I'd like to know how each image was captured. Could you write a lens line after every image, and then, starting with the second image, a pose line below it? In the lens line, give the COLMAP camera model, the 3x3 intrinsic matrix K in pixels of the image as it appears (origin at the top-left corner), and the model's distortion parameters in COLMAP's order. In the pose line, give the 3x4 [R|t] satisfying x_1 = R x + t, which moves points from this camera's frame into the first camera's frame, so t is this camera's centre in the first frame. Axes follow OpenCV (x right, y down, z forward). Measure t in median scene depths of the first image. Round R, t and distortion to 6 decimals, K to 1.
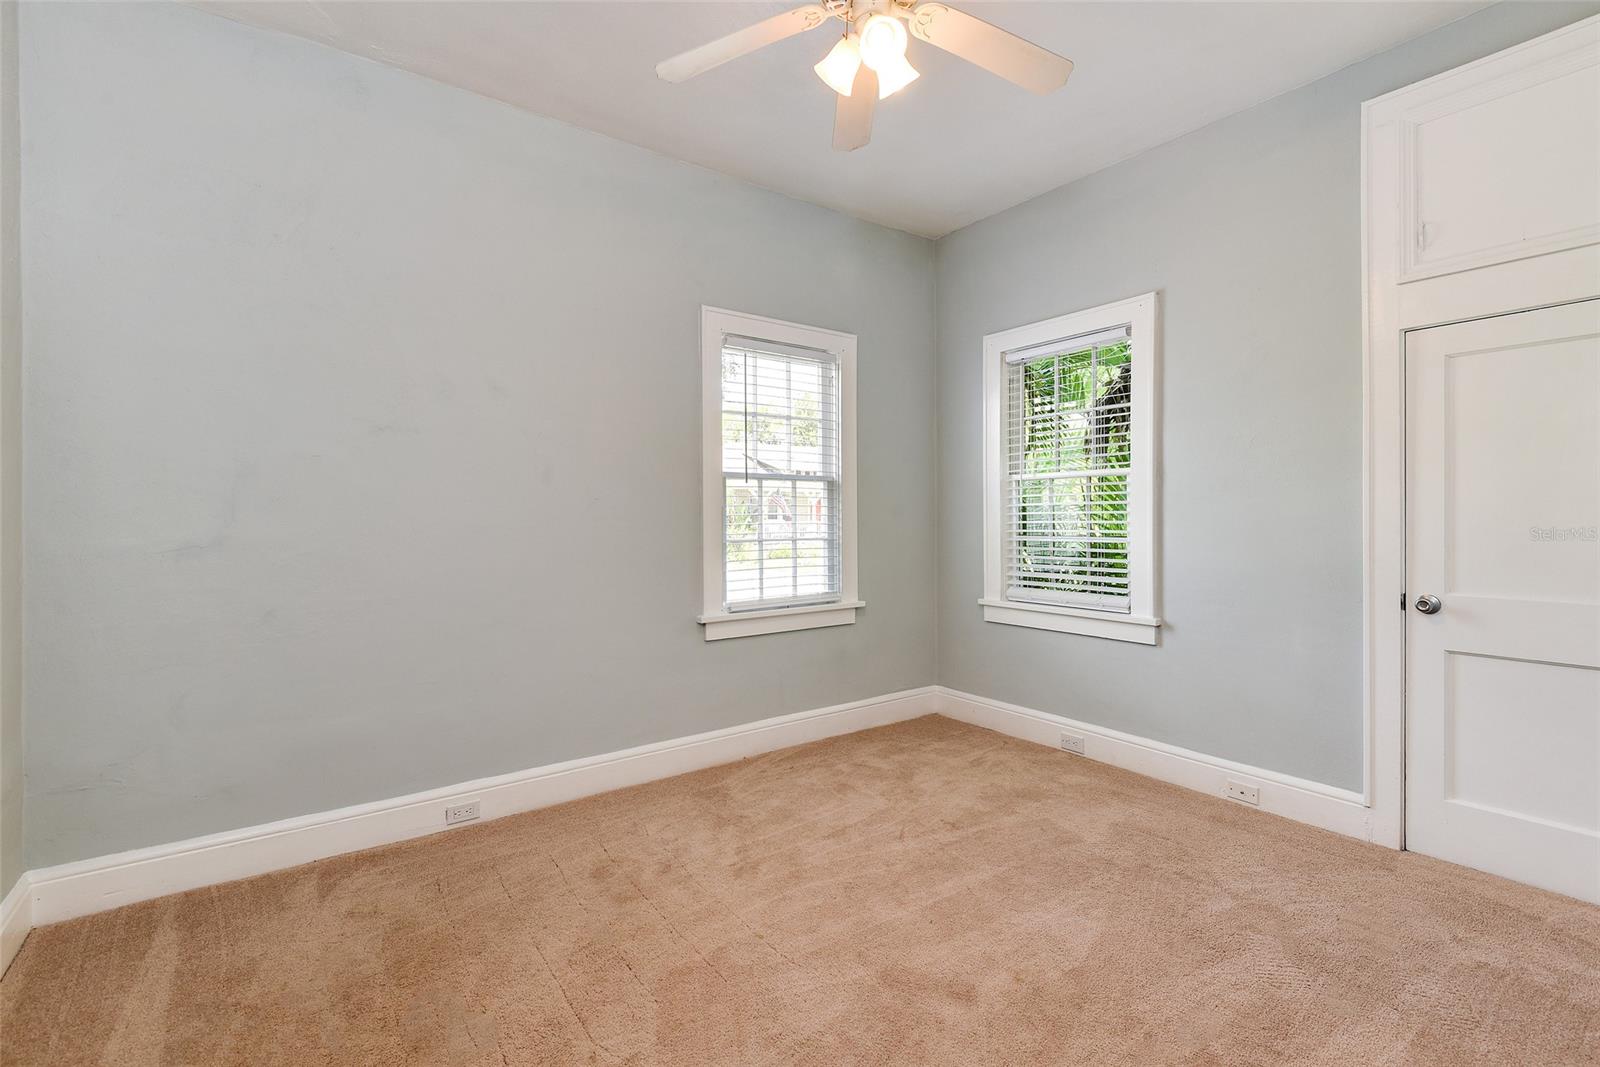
lens RADIAL K [[720.4, 0, 806.5], [0, 720.4, 514.9], [0, 0, 1]] dist [-0.001039, -0.000225]
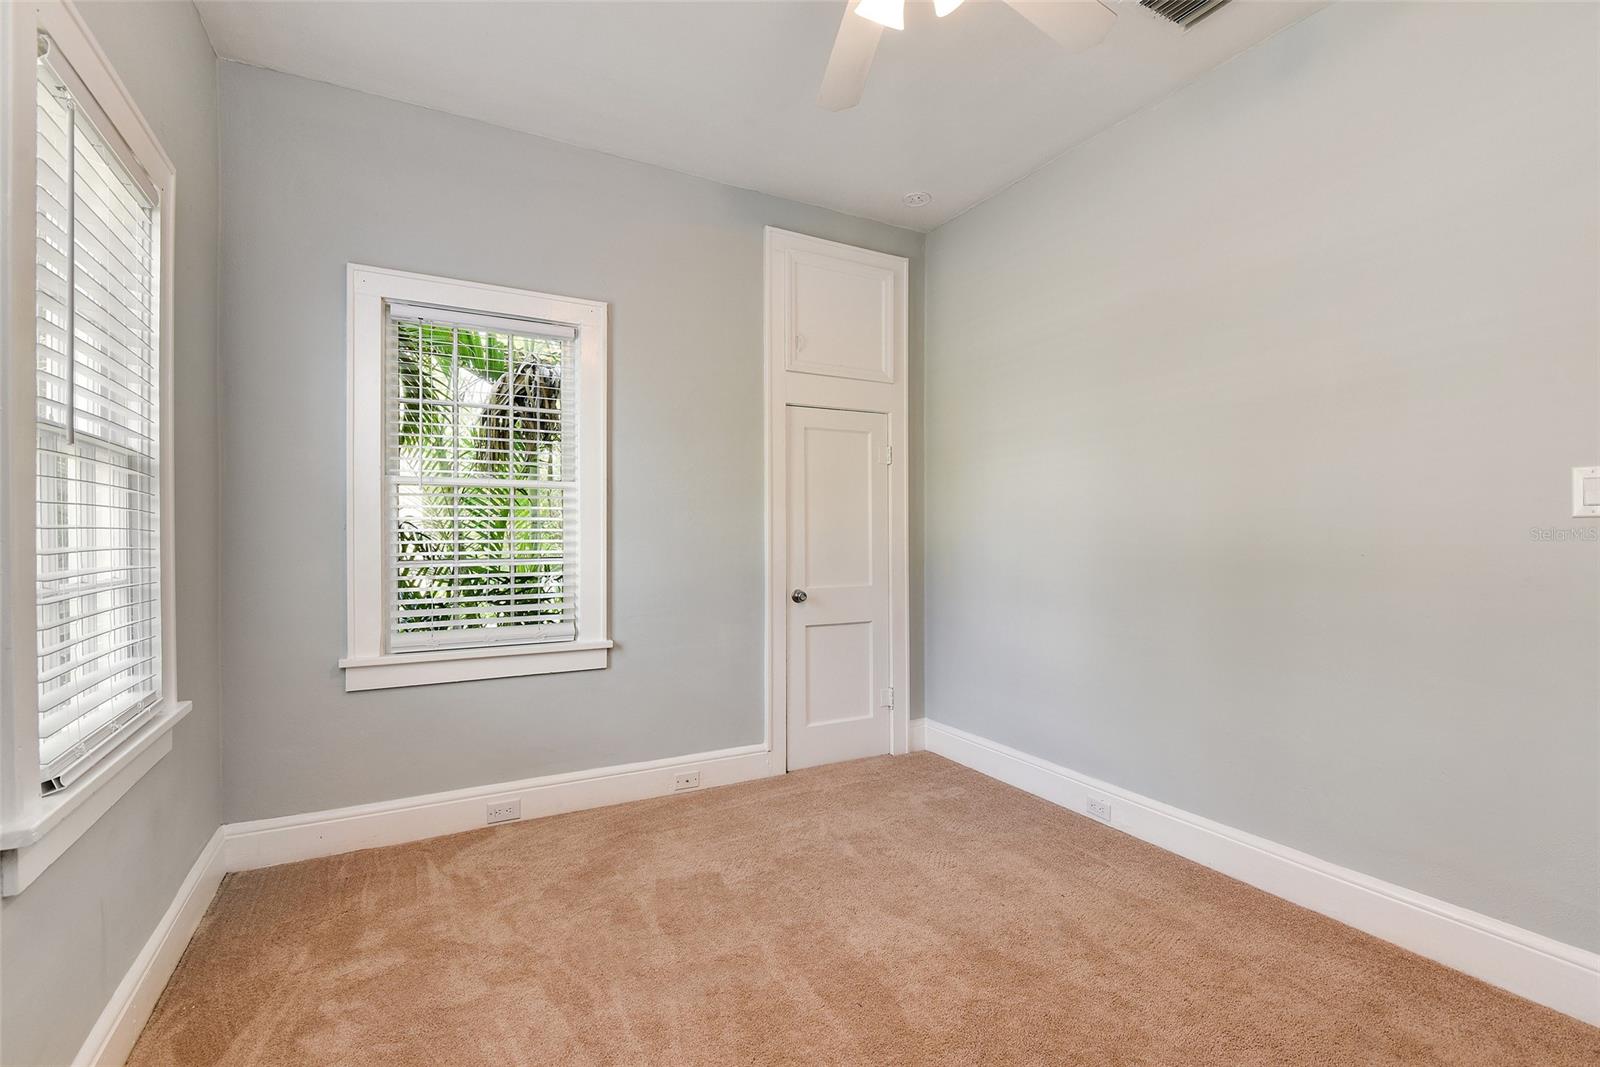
lens RADIAL K [[722.6, 0, 800.0], [0, 722.6, 533.5], [0, 0, 1]] dist [-0.004327, -0.001046]
pose [[0.127266, 0.003134, 0.991864, -0.444701], [-0.003351, 0.999991, -0.002729, 0.001893], [-0.991863, -0.002976, 0.127275, 0.618136]]
